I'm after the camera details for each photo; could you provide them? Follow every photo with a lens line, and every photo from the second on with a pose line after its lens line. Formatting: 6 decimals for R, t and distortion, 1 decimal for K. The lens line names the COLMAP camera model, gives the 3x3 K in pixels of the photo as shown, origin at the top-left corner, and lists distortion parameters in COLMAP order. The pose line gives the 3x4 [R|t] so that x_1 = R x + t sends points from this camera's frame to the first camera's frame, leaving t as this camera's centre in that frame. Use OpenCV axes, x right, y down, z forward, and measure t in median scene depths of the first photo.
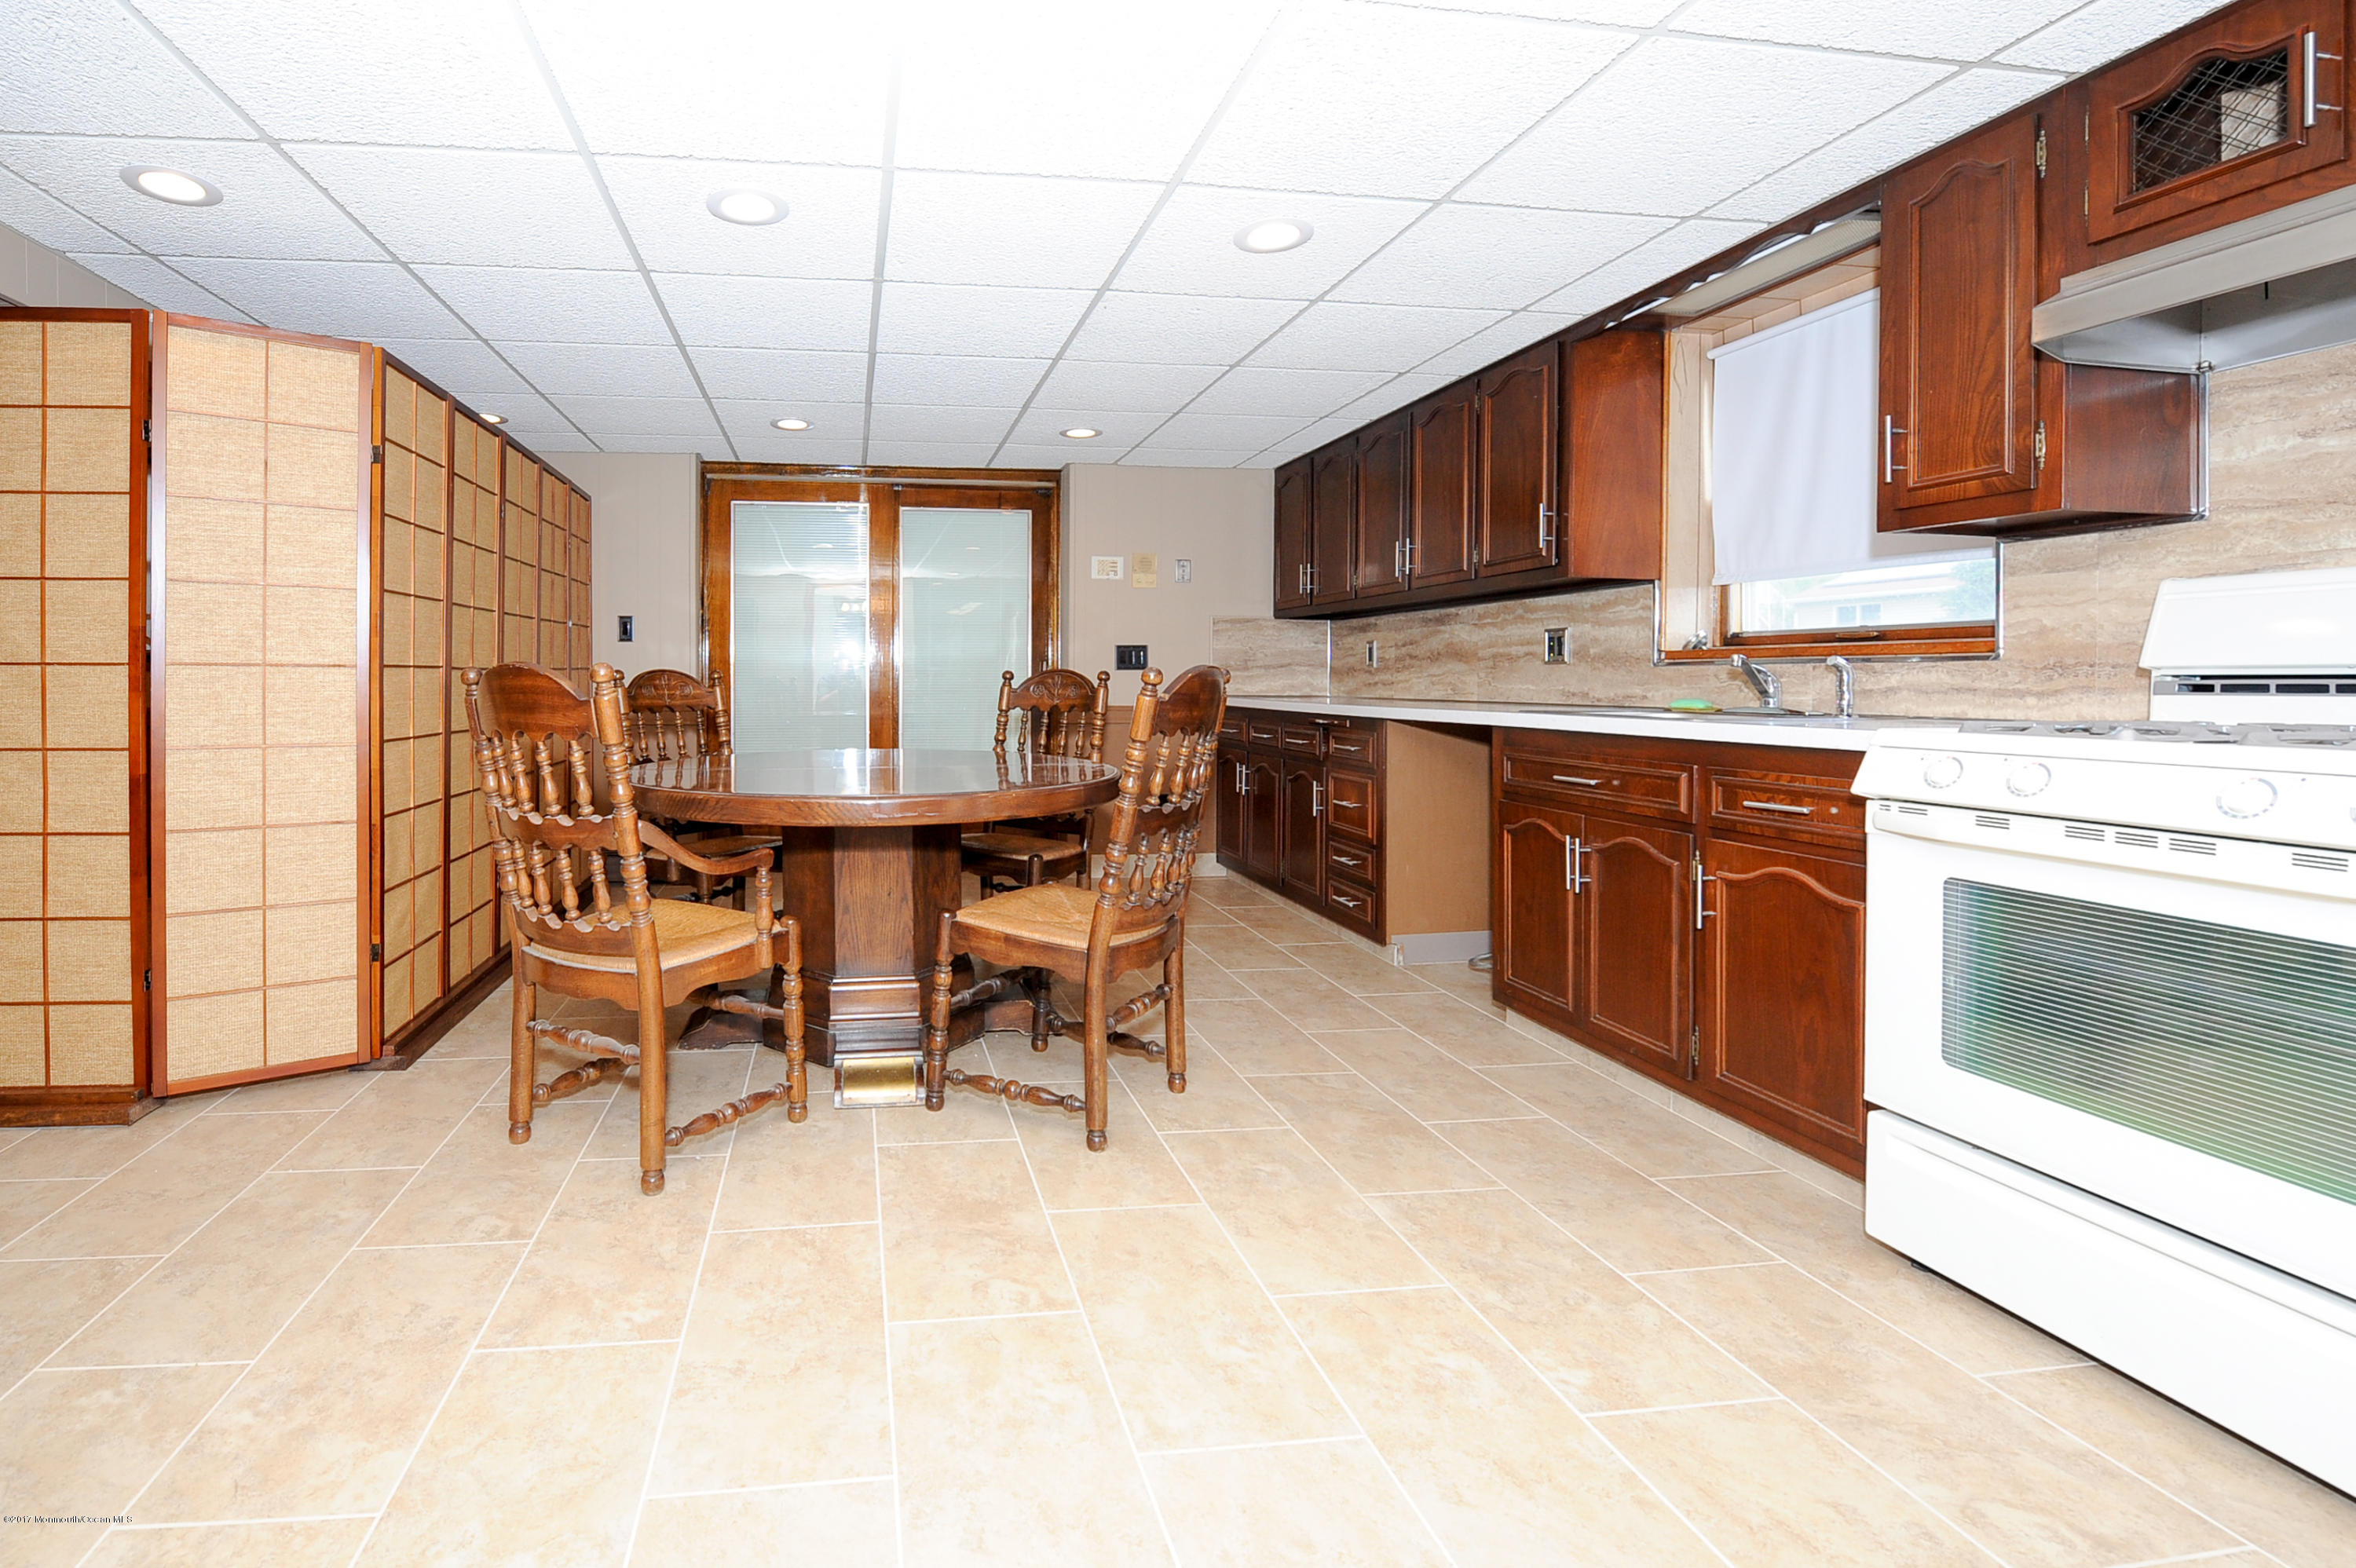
lens RADIAL K [[1079.7, 0, 1079.5], [0, 1079.7, 683.3], [0, 0, 1]] dist [-0.017292, -0.000216]
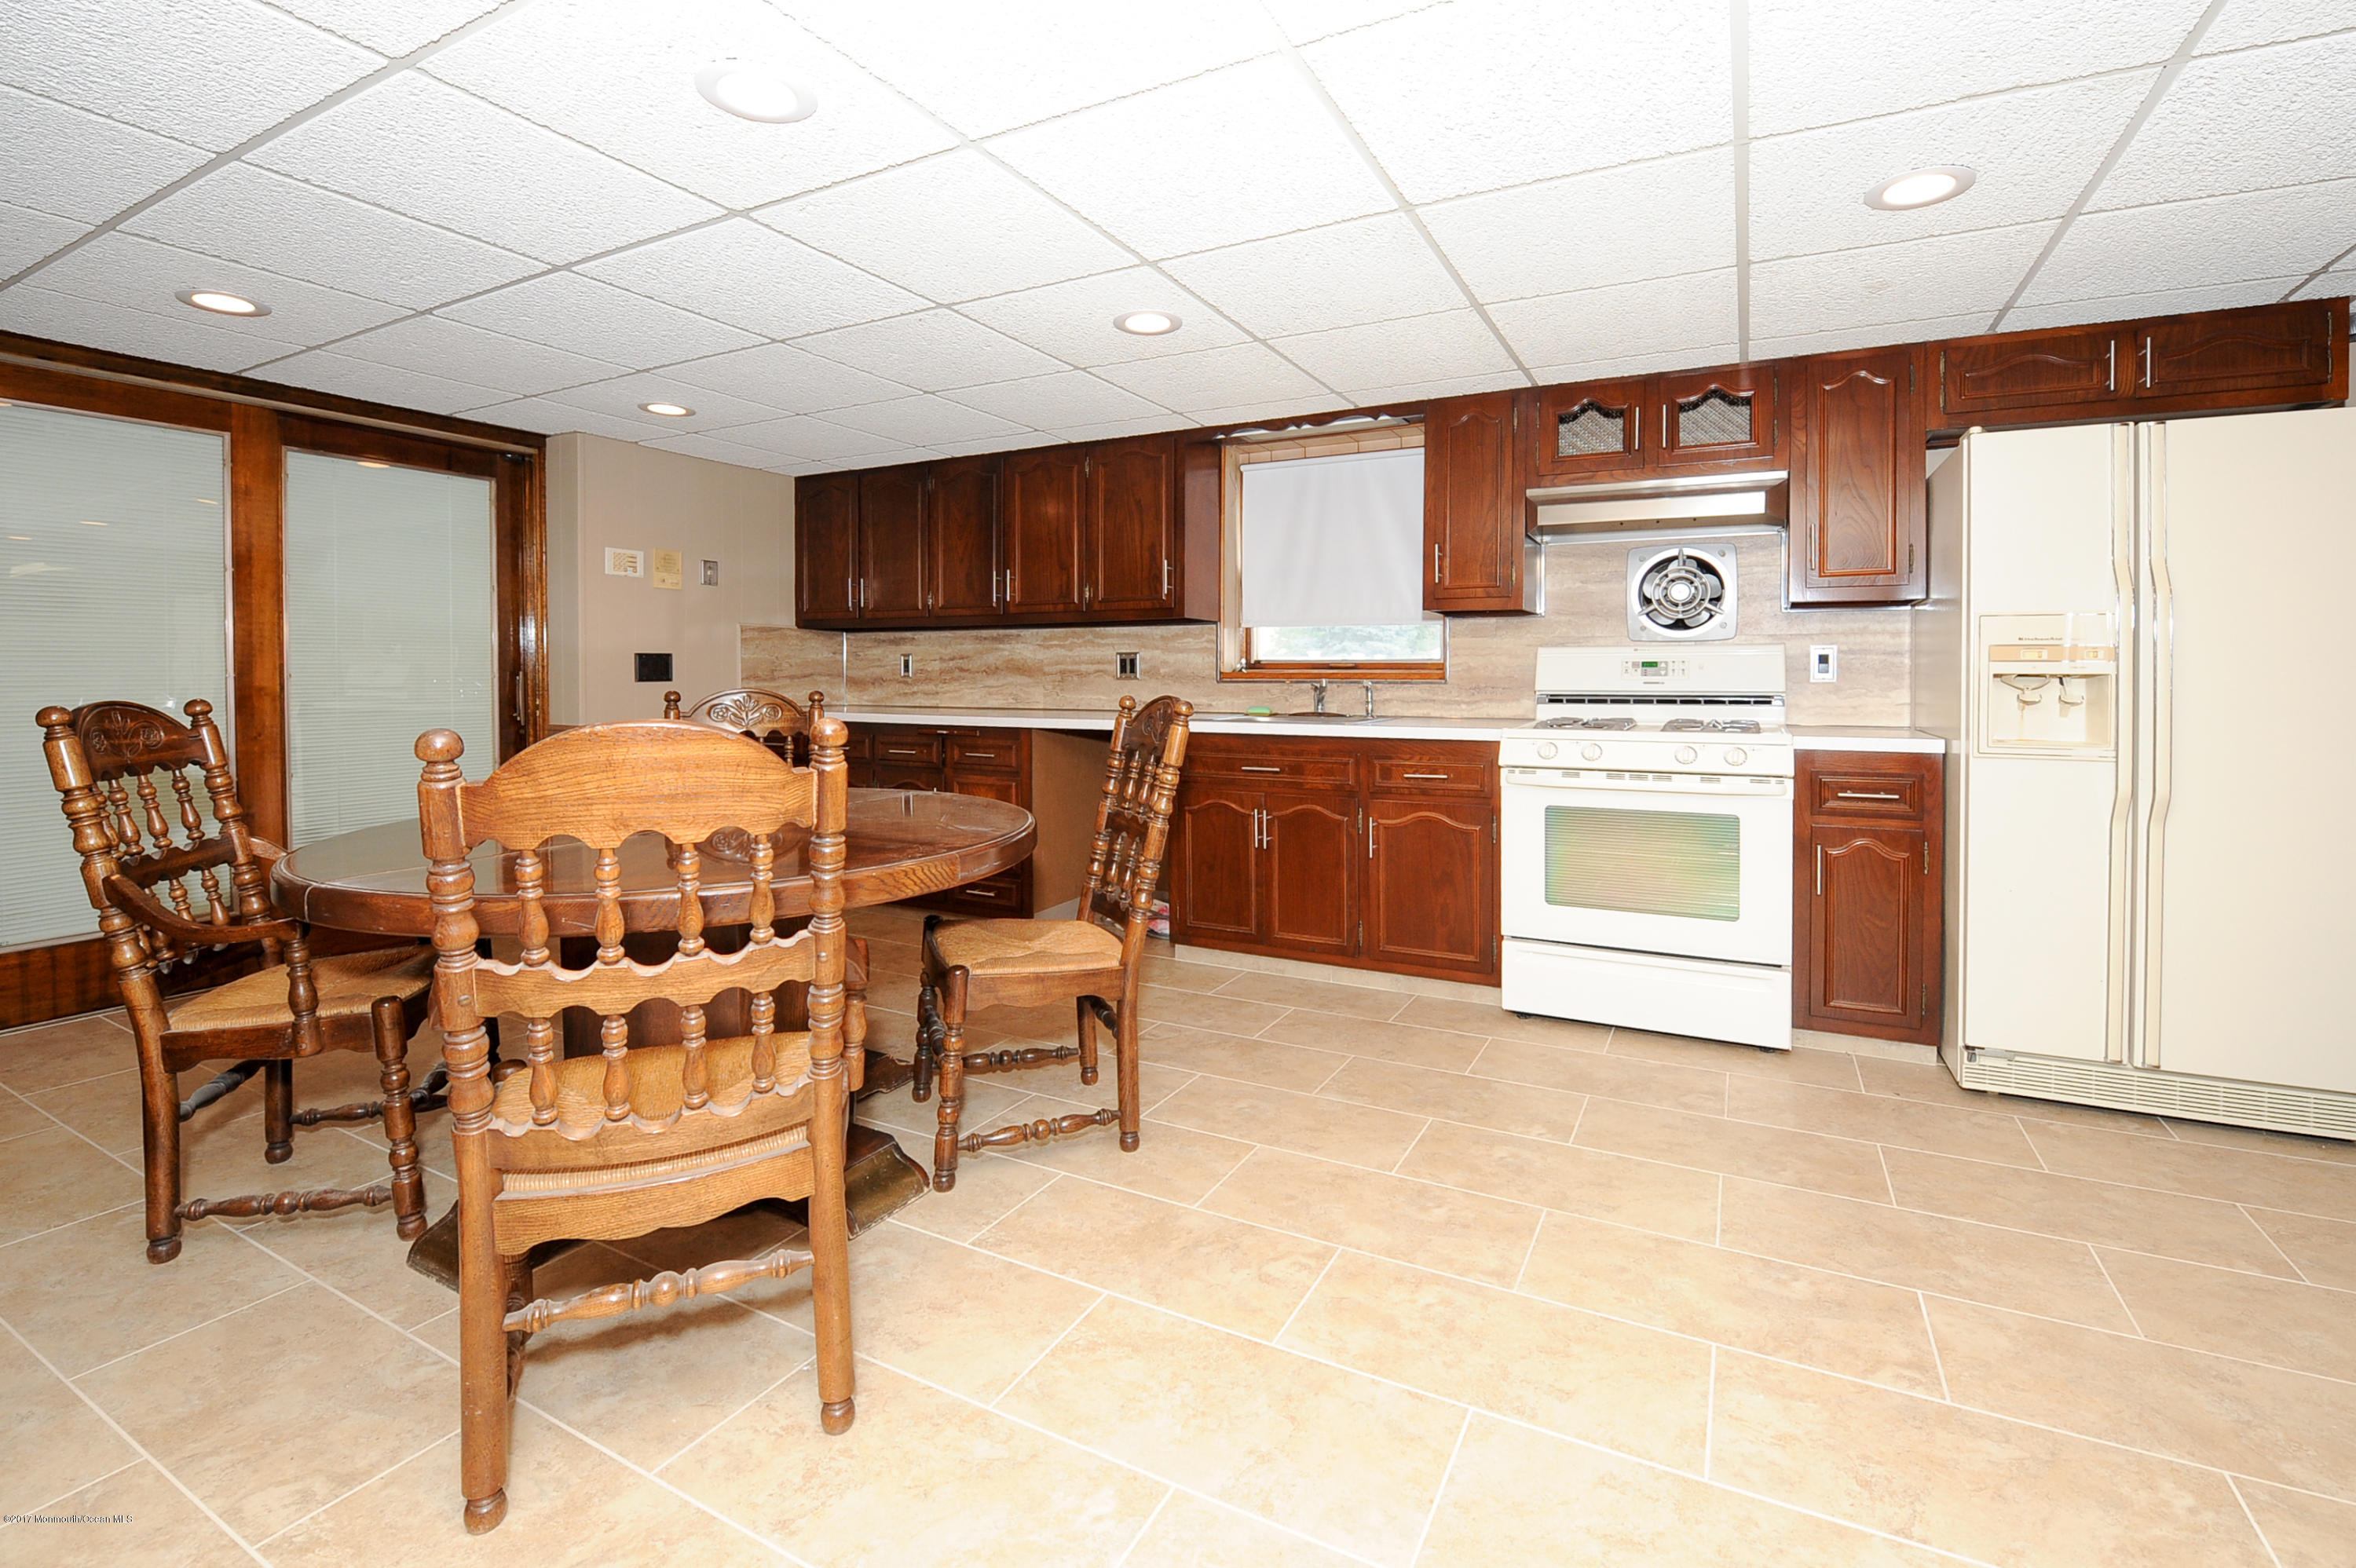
lens RADIAL K [[988.6, 0, 1190.7], [0, 988.6, 684.7], [0, 0, 1]] dist [-0.011915, -0.000533]
pose [[0.579194, -0.013350, 0.815081, -0.692842], [0.001345, 0.999880, 0.015422, -0.043112], [-0.815189, -0.007836, 0.579142, 0.355602]]
